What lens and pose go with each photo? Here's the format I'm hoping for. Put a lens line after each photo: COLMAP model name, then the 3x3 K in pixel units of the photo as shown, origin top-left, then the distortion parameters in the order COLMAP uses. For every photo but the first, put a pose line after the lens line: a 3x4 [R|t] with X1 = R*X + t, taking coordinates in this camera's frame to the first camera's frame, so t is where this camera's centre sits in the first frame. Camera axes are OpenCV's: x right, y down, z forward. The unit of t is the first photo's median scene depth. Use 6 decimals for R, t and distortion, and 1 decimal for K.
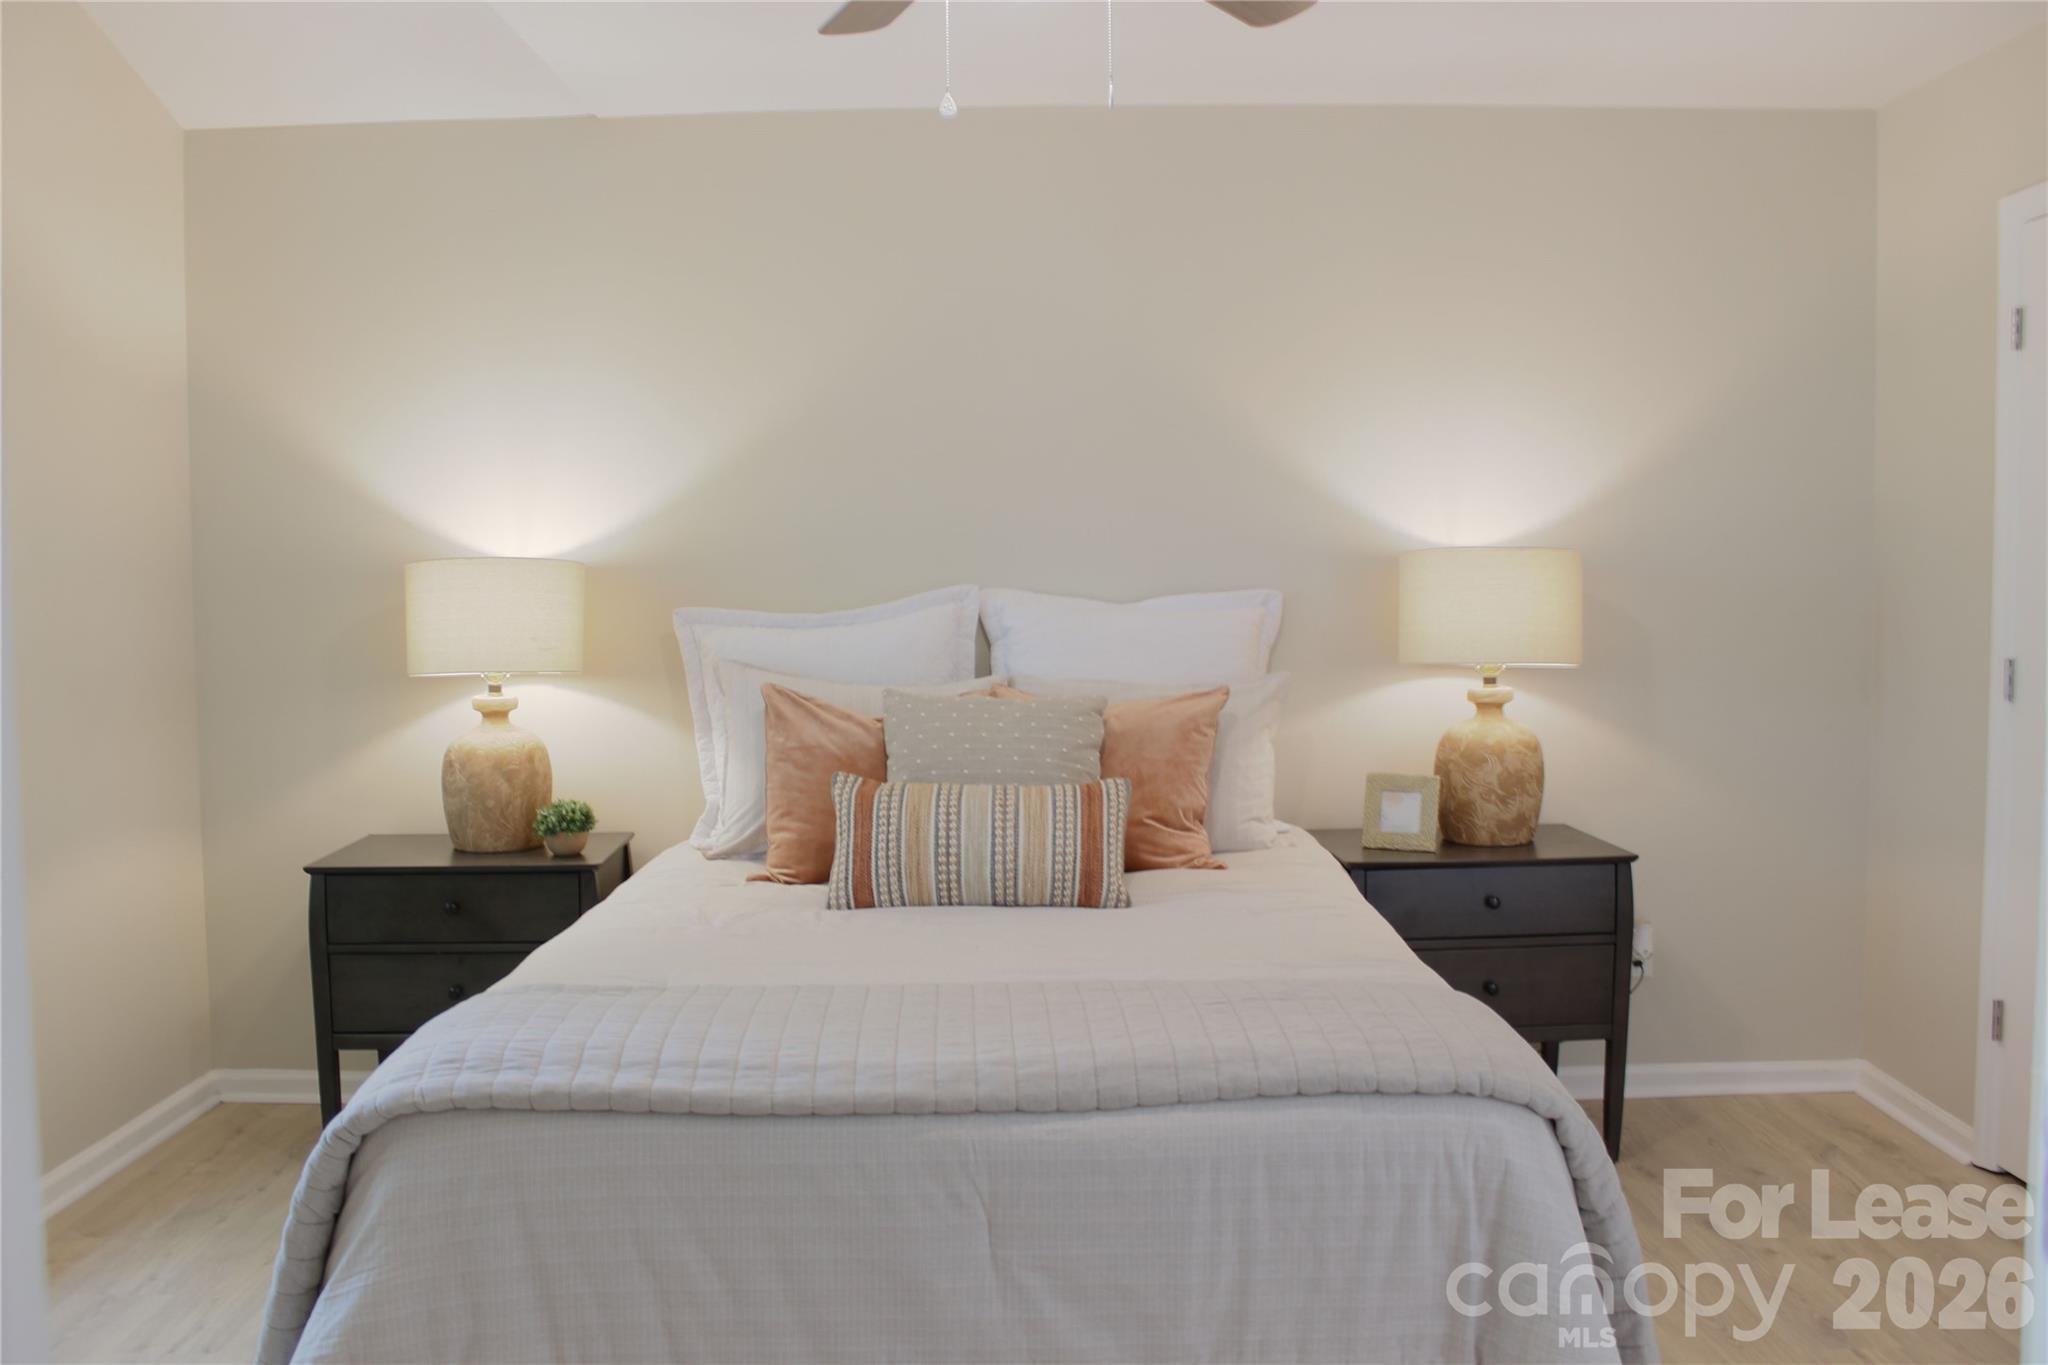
lens RADIAL K [[1692.2, 0, 1011.9], [0, 1692.2, 683.7], [0, 0, 1]] dist [-0.170079, 0.159105]
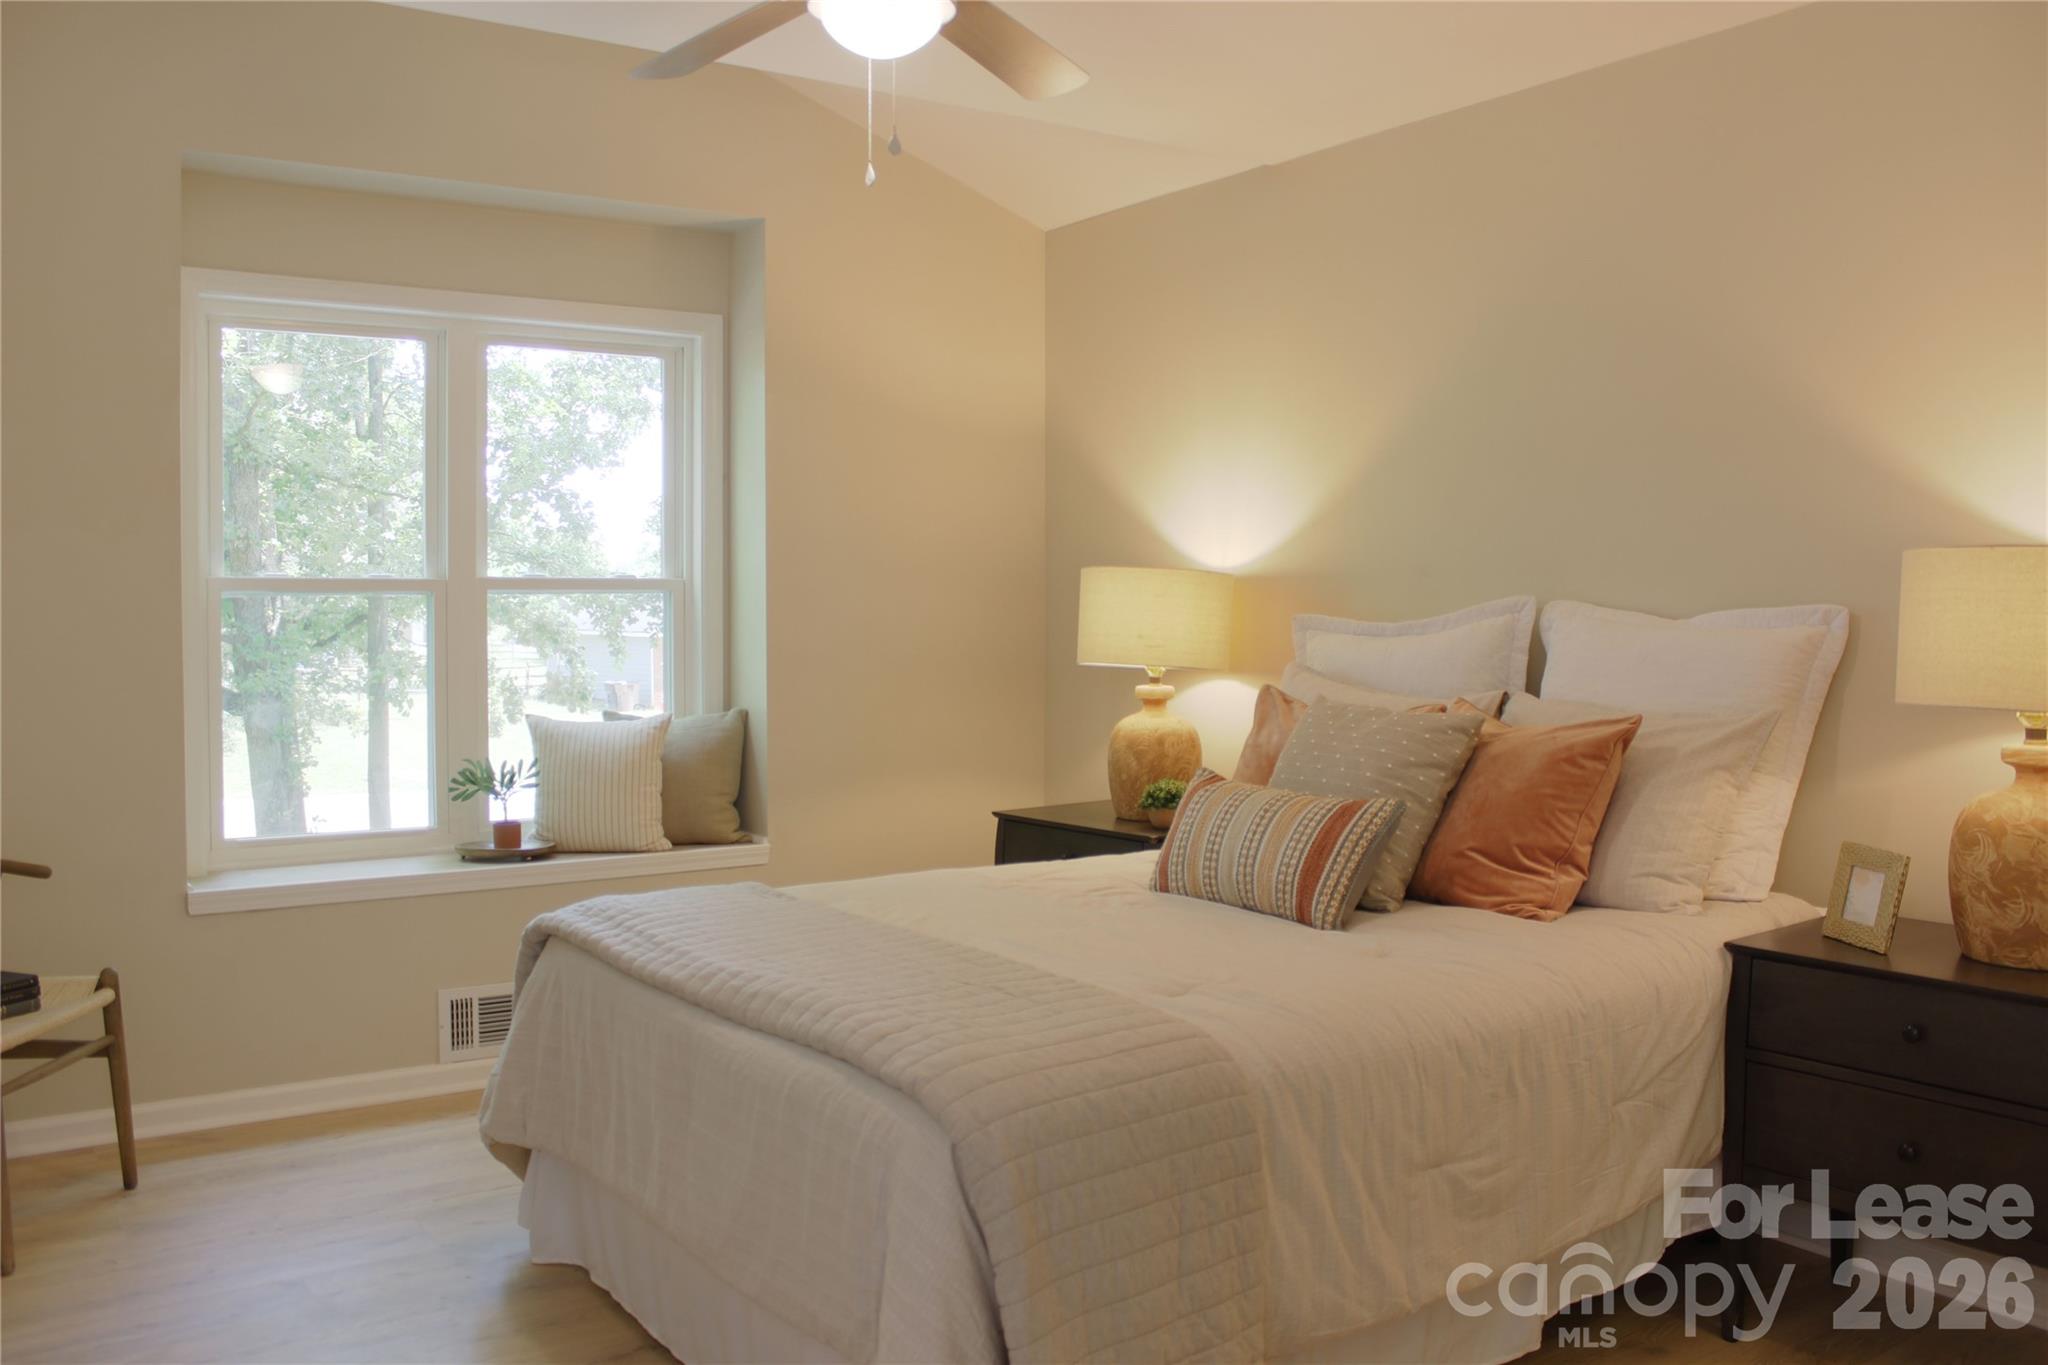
lens RADIAL K [[1699.9, 0, 1020.8], [0, 1699.9, 665.5], [0, 0, 1]] dist [-0.177633, 0.159740]
pose [[0.576149, 0.040668, -0.816332, 0.654193], [-0.061402, 0.998093, 0.006387, -0.009641], [0.815035, 0.046445, 0.577548, 0.274621]]
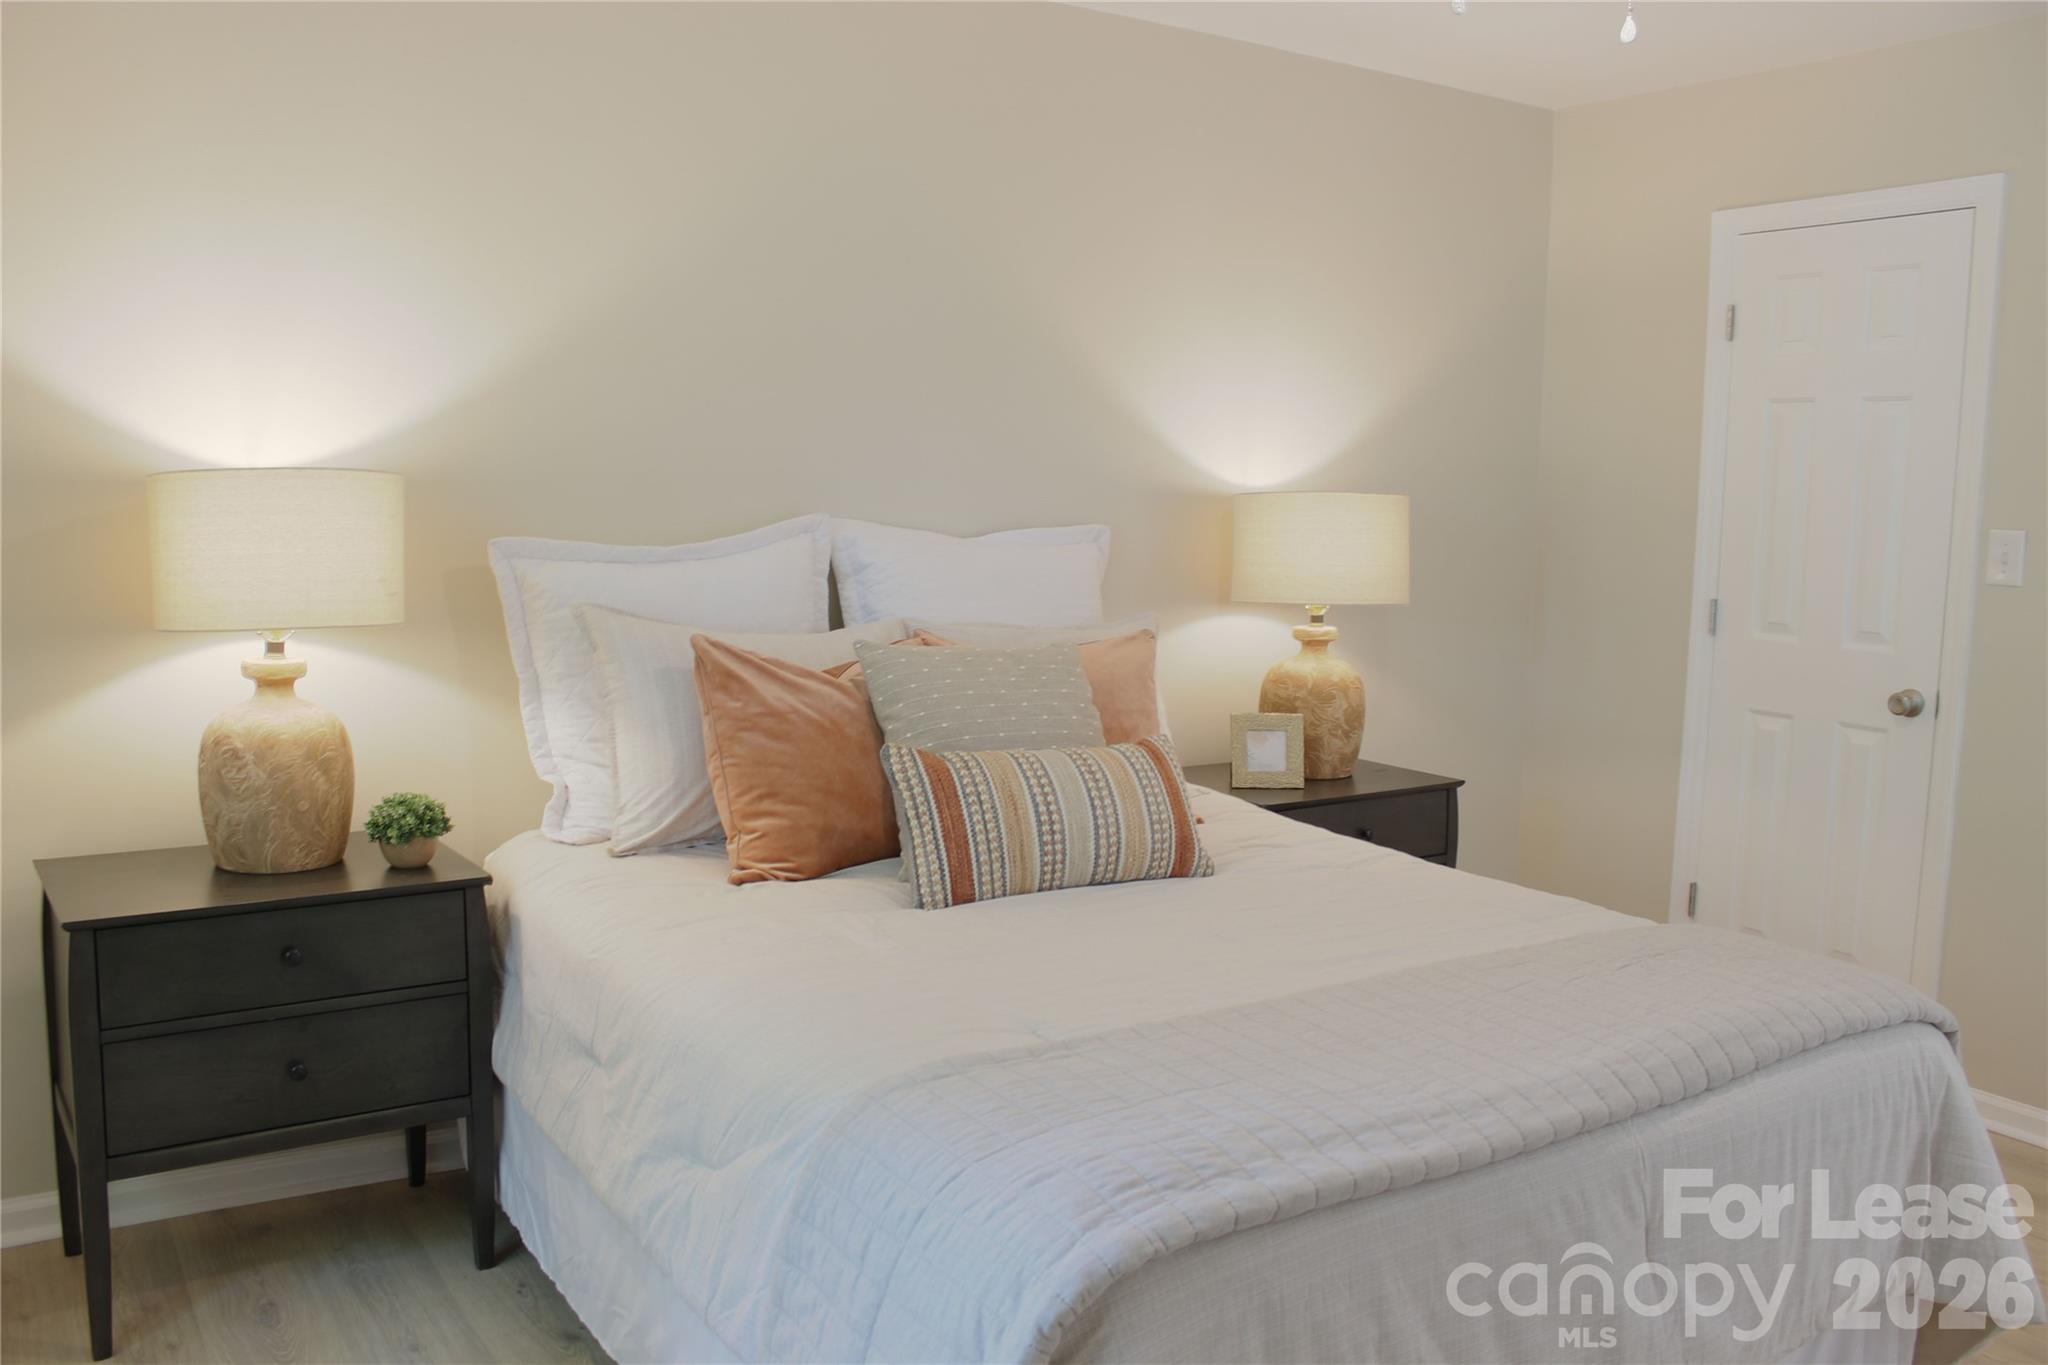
lens RADIAL K [[1692.2, 0, 1011.9], [0, 1692.2, 683.7], [0, 0, 1]] dist [-0.170079, 0.159105]
pose [[0.843656, -0.032676, 0.535889, -0.469439], [0.002776, 0.998398, 0.056507, -0.022996], [-0.536877, -0.046185, 0.842395, 0.246677]]
